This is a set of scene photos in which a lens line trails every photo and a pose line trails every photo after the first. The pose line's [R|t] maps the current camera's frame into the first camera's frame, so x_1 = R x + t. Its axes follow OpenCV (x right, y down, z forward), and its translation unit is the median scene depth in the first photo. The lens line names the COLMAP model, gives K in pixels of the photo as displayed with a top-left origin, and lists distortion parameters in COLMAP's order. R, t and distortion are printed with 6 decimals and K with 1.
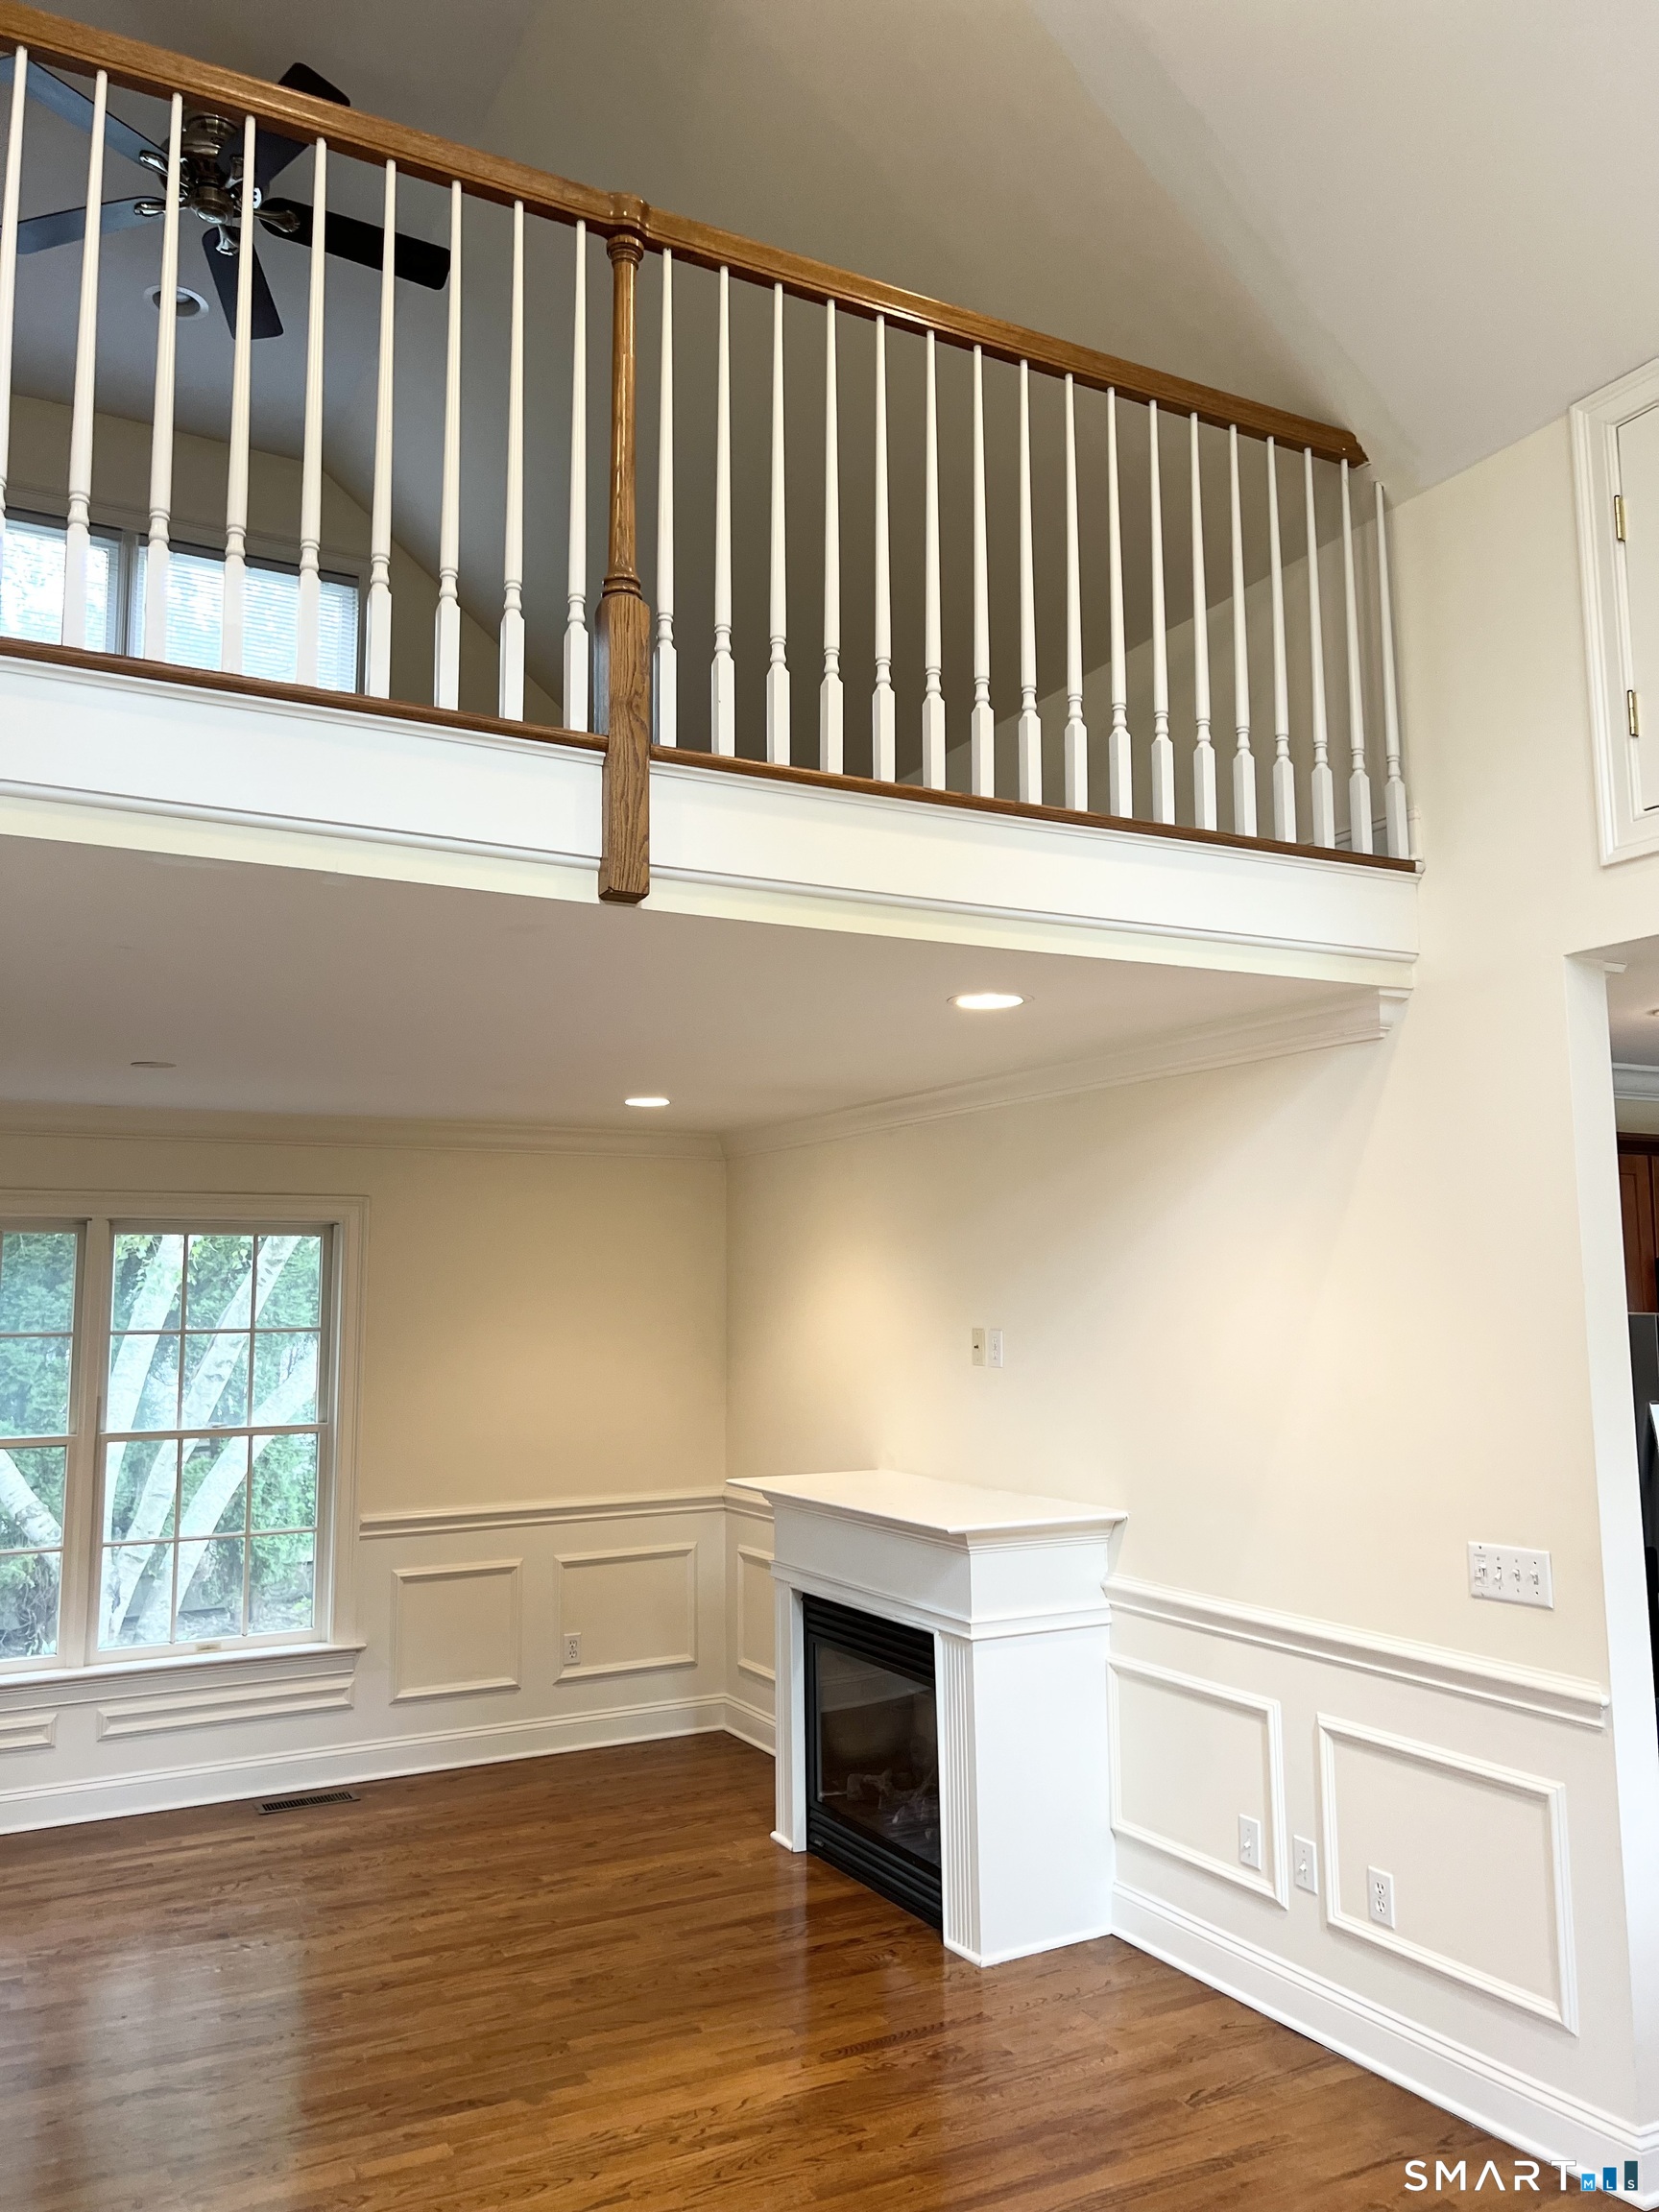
lens RADIAL K [[1671.0, 0, 843.9], [0, 1671.0, 1107.0], [0, 0, 1]] dist [0.009490, 0.003119]
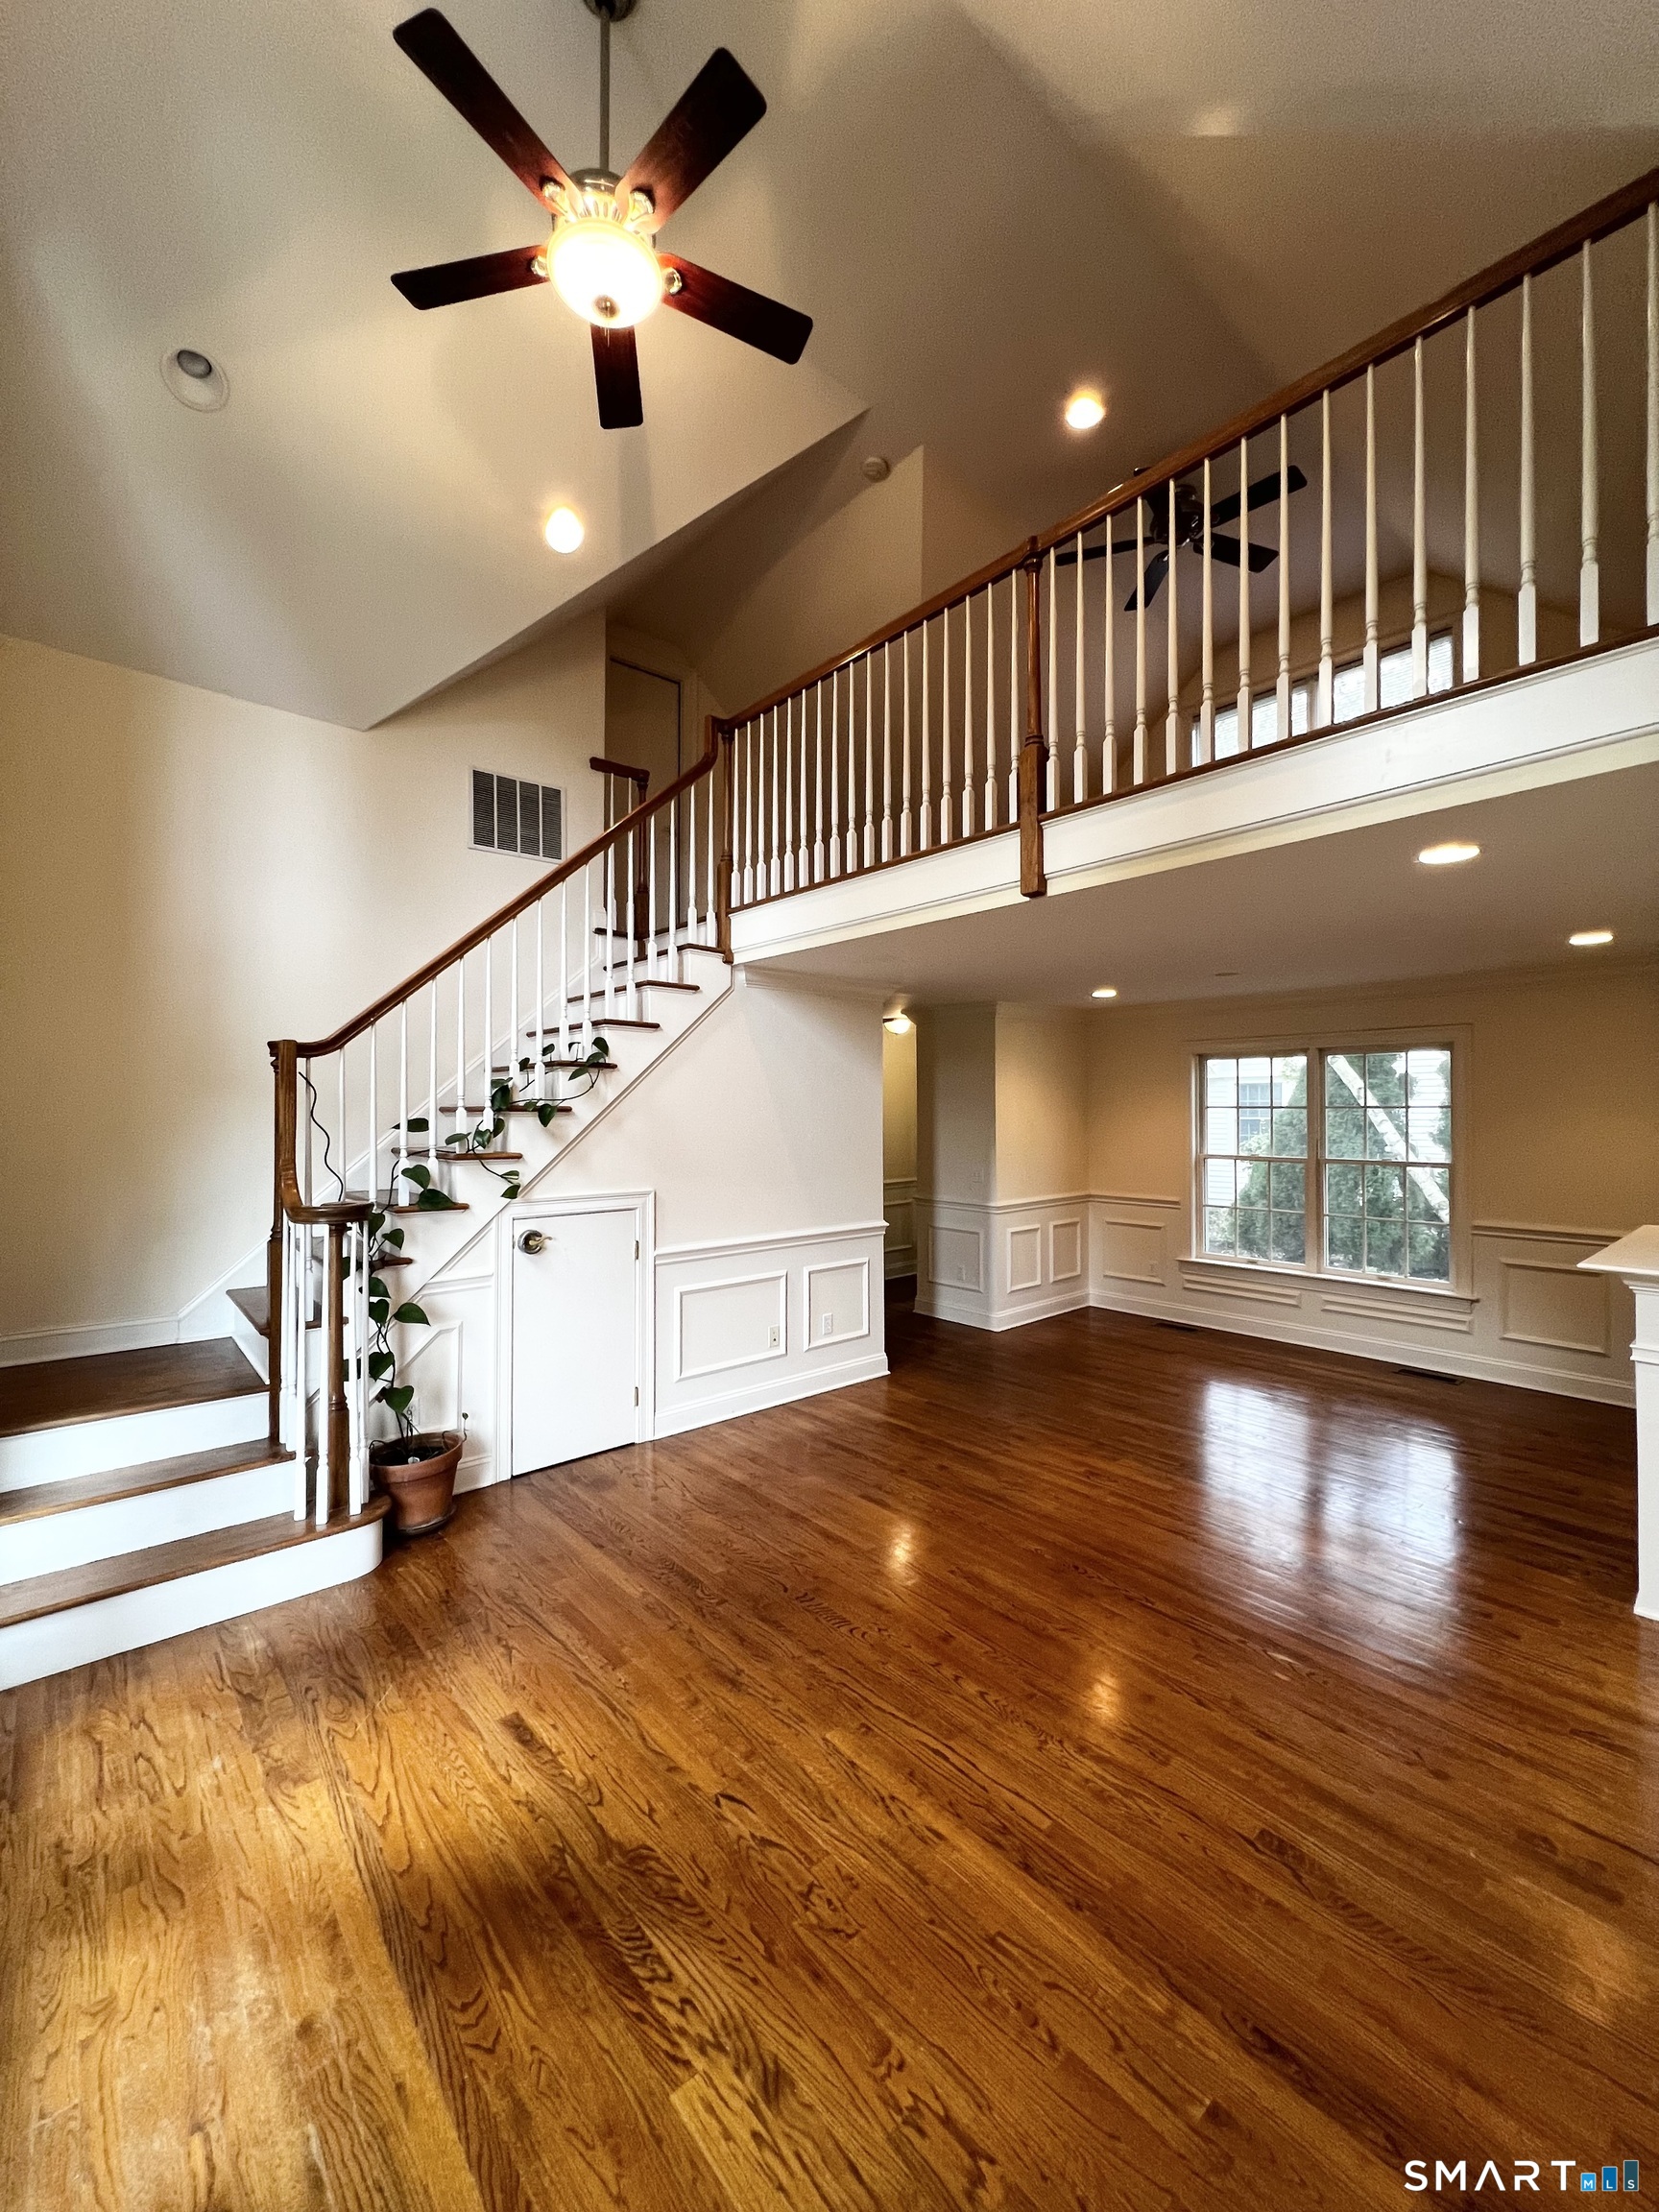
lens RADIAL K [[889.2, 0, 836.4], [0, 889.2, 1103.7], [0, 0, 1]] dist [0.000377, 0.000214]
pose [[0.211005, 0.004134, -0.977476, 0.574033], [0.117223, 0.992667, 0.029503, 0.045939], [0.970431, -0.120808, 0.208973, 0.316199]]
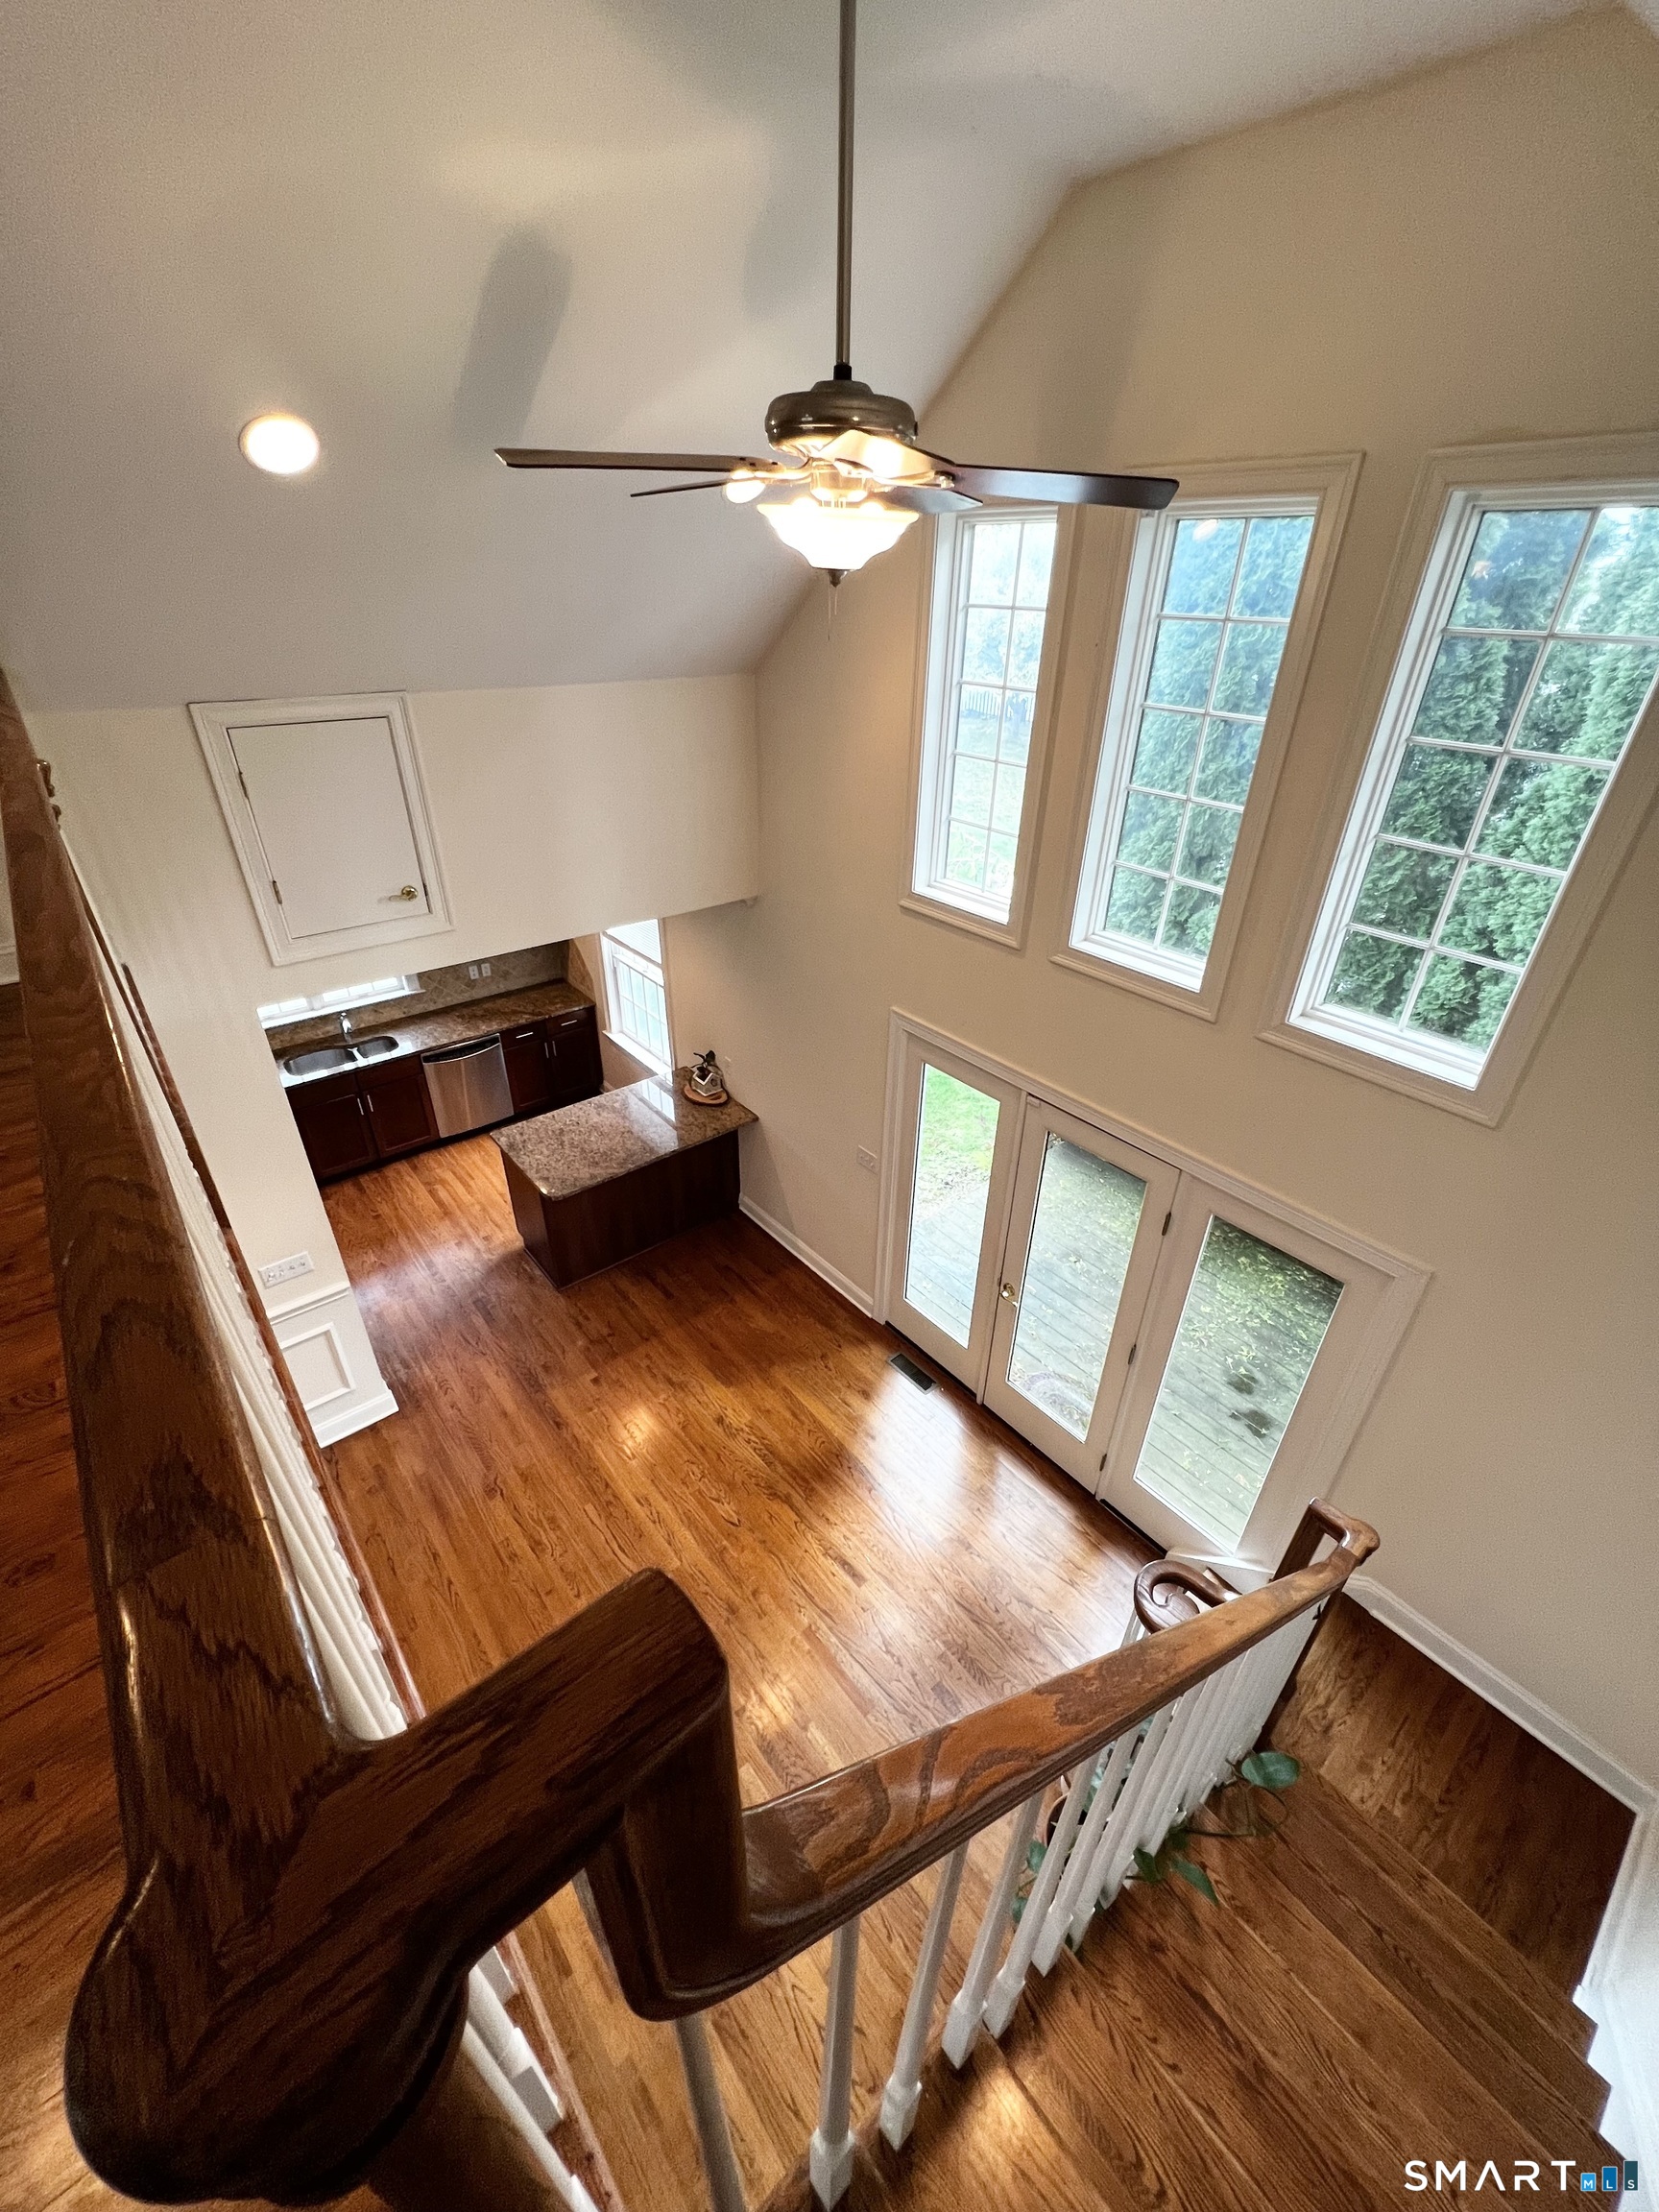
lens RADIAL K [[883.9, 0, 841.5], [0, 883.9, 1105.1], [0, 0, 1]] dist [0.001065, 0.000366]
pose [[-0.199186, -0.498872, 0.843476, -0.496346], [-0.141074, 0.866355, 0.479090, -0.452722], [-0.969754, -0.023564, -0.242944, 0.445404]]
